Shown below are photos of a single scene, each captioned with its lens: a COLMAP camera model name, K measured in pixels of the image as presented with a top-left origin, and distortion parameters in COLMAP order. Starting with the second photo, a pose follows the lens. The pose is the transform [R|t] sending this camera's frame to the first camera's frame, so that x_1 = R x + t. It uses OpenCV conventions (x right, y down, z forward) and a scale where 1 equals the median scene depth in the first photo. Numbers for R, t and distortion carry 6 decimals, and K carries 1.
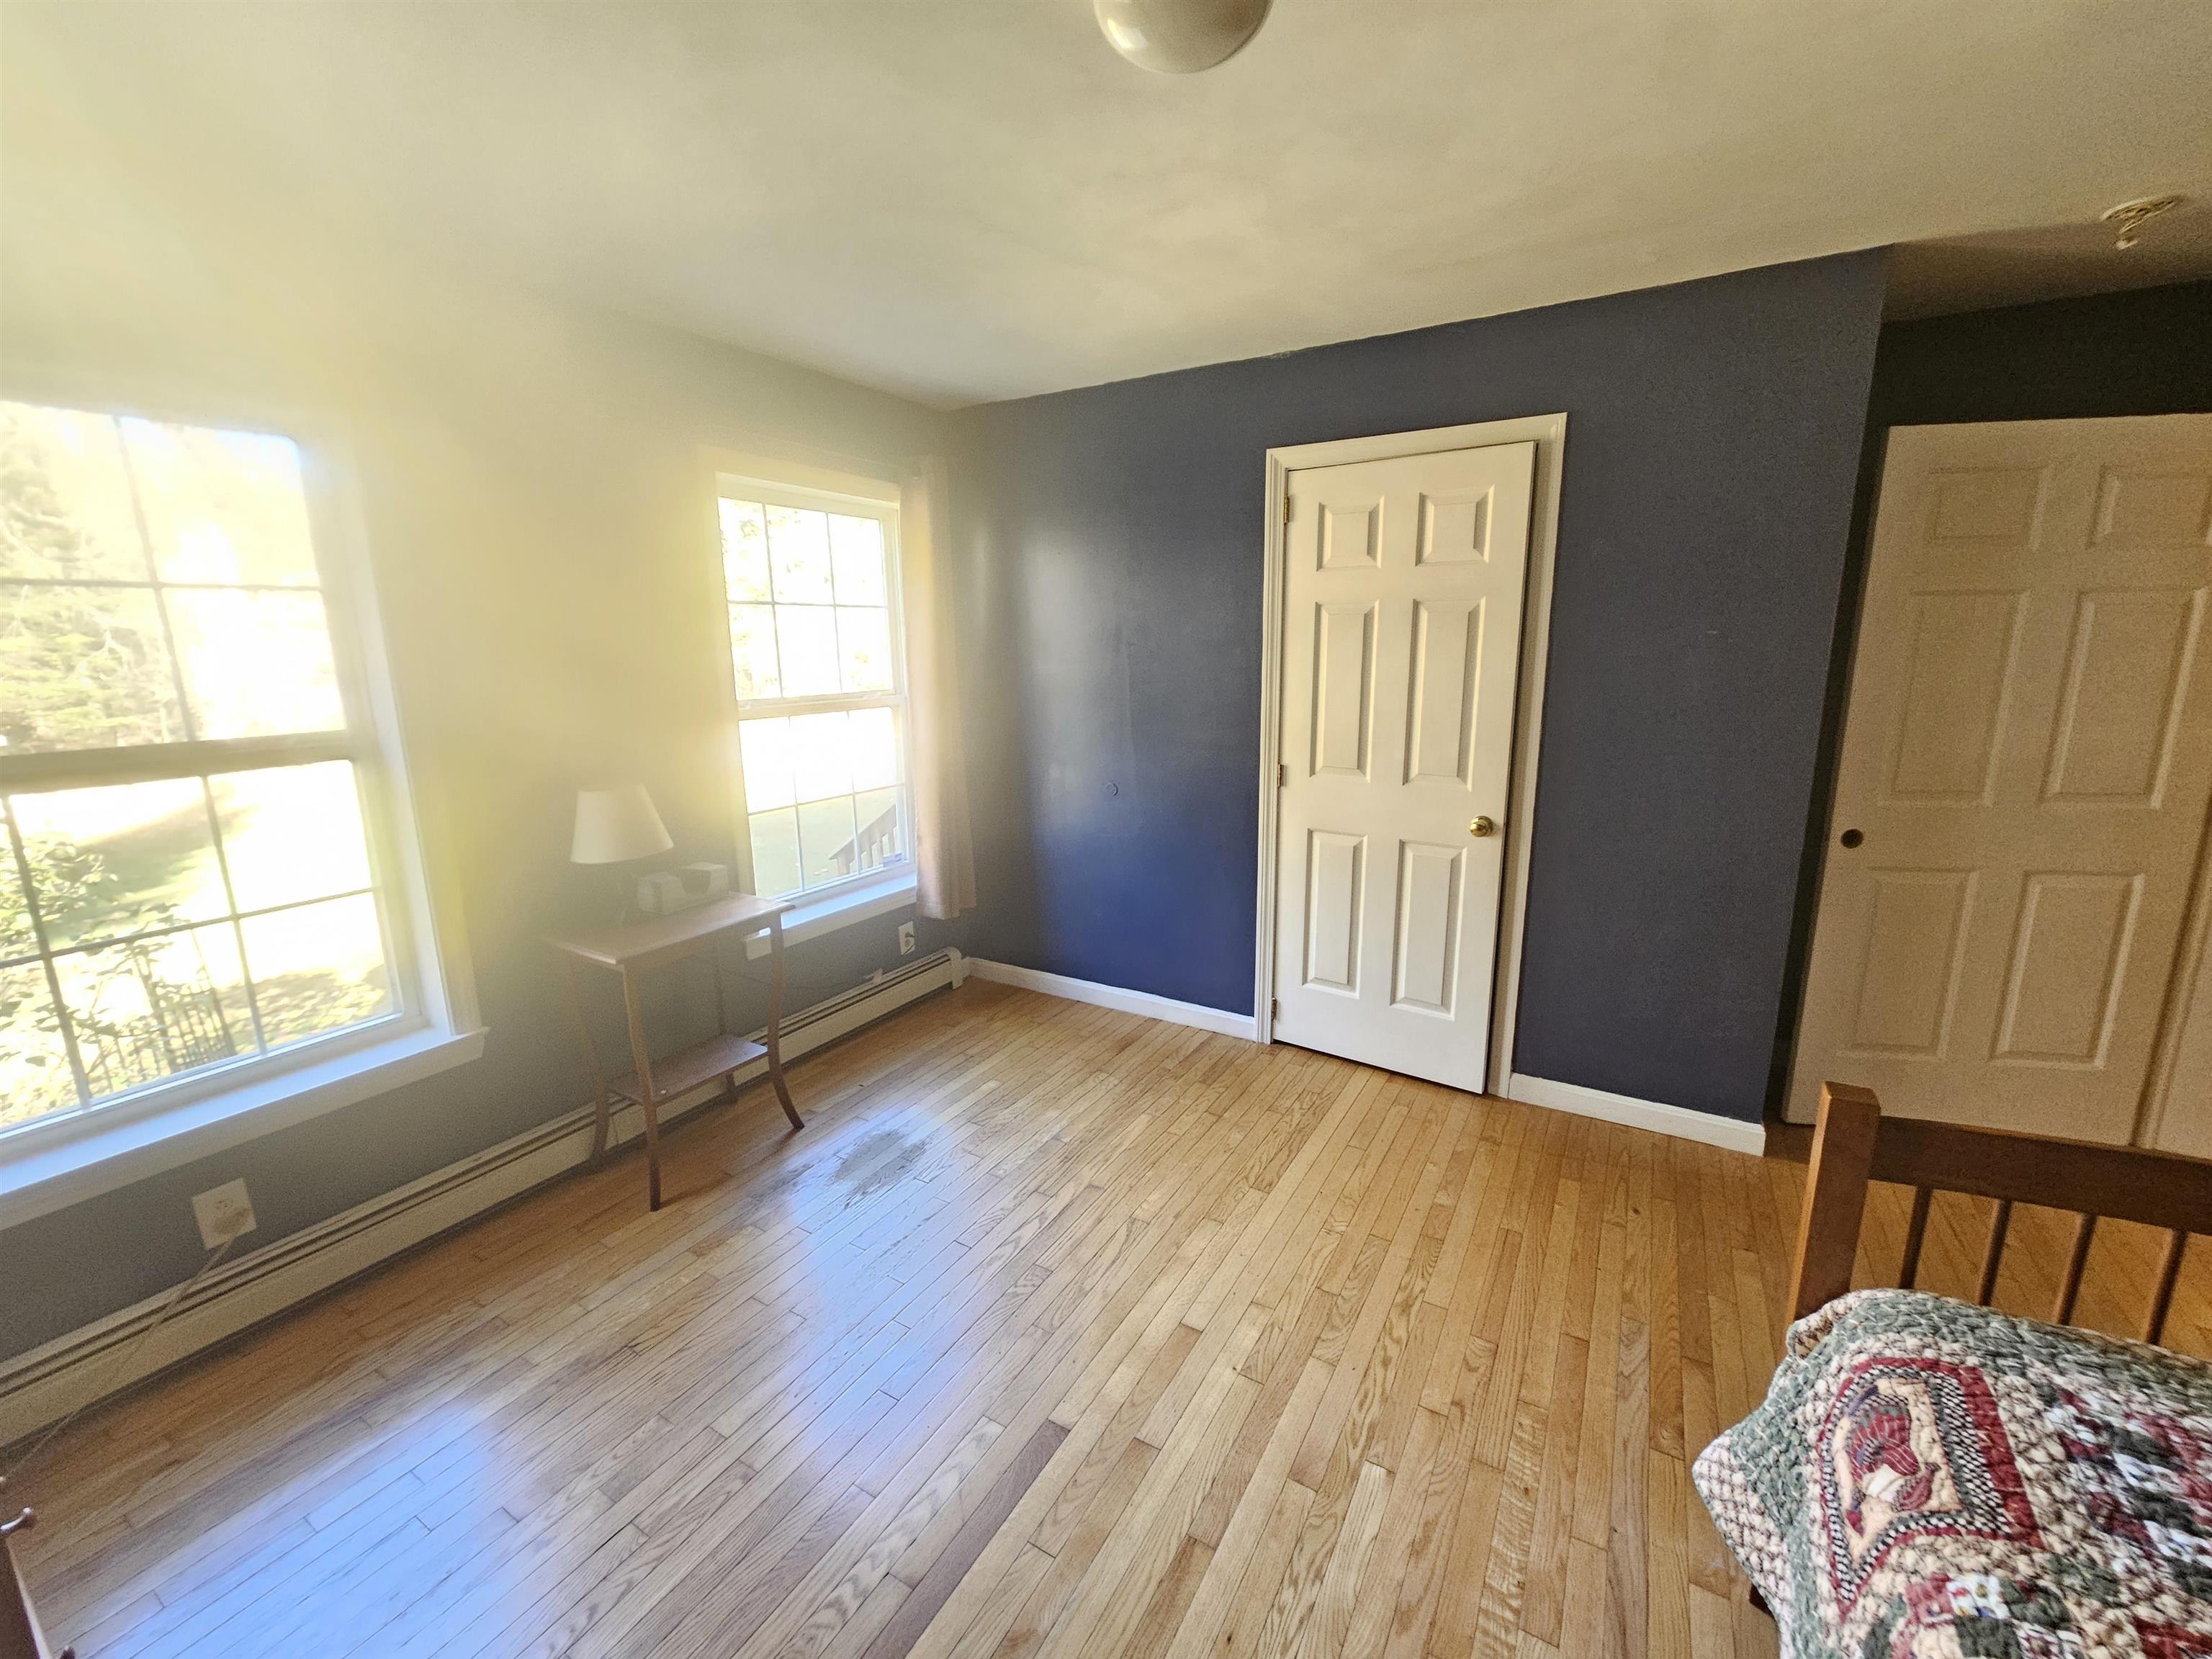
lens RADIAL K [[904.2, 0, 1105.5], [0, 904.2, 831.0], [0, 0, 1]] dist [0.001093, 0.000038]
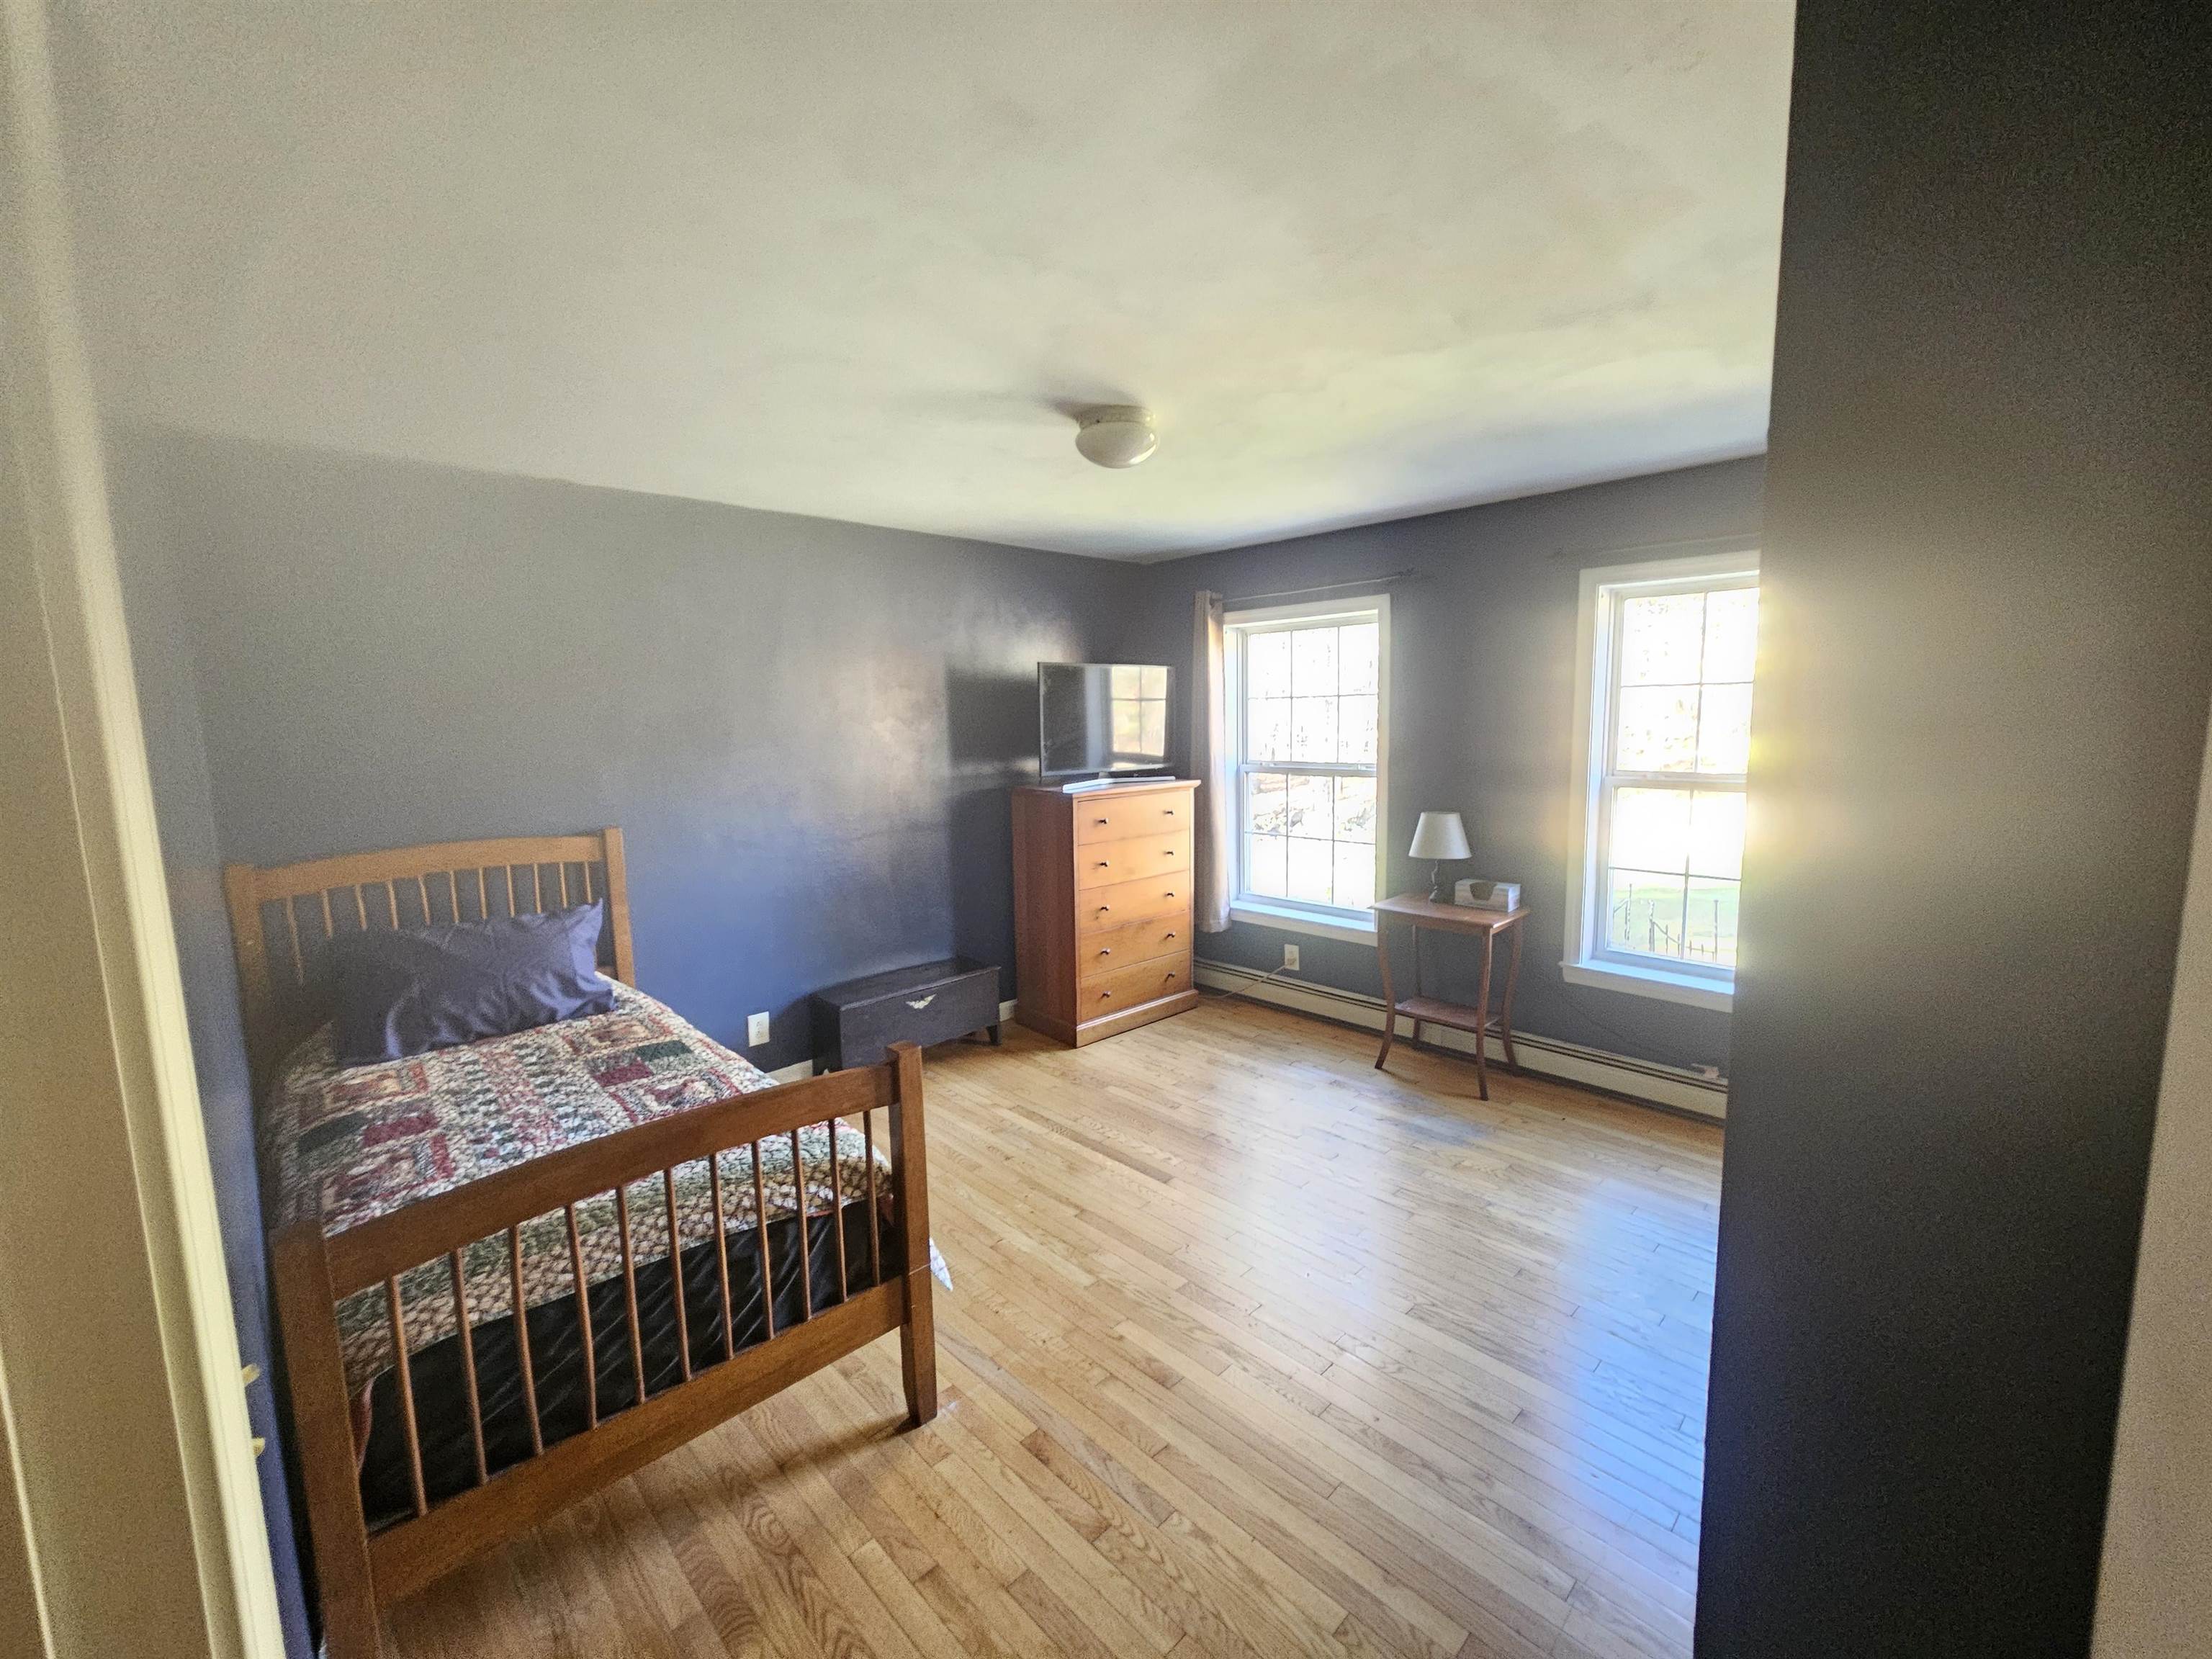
lens RADIAL K [[904.2, 0, 1107.1], [0, 904.2, 826.0], [0, 0, 1]] dist [0.001093, 0.000038]
pose [[-0.261429, 0.137201, -0.955422, 1.374329], [-0.175980, 0.966480, 0.186942, -0.270179], [0.949045, 0.217007, -0.228522, 0.997539]]
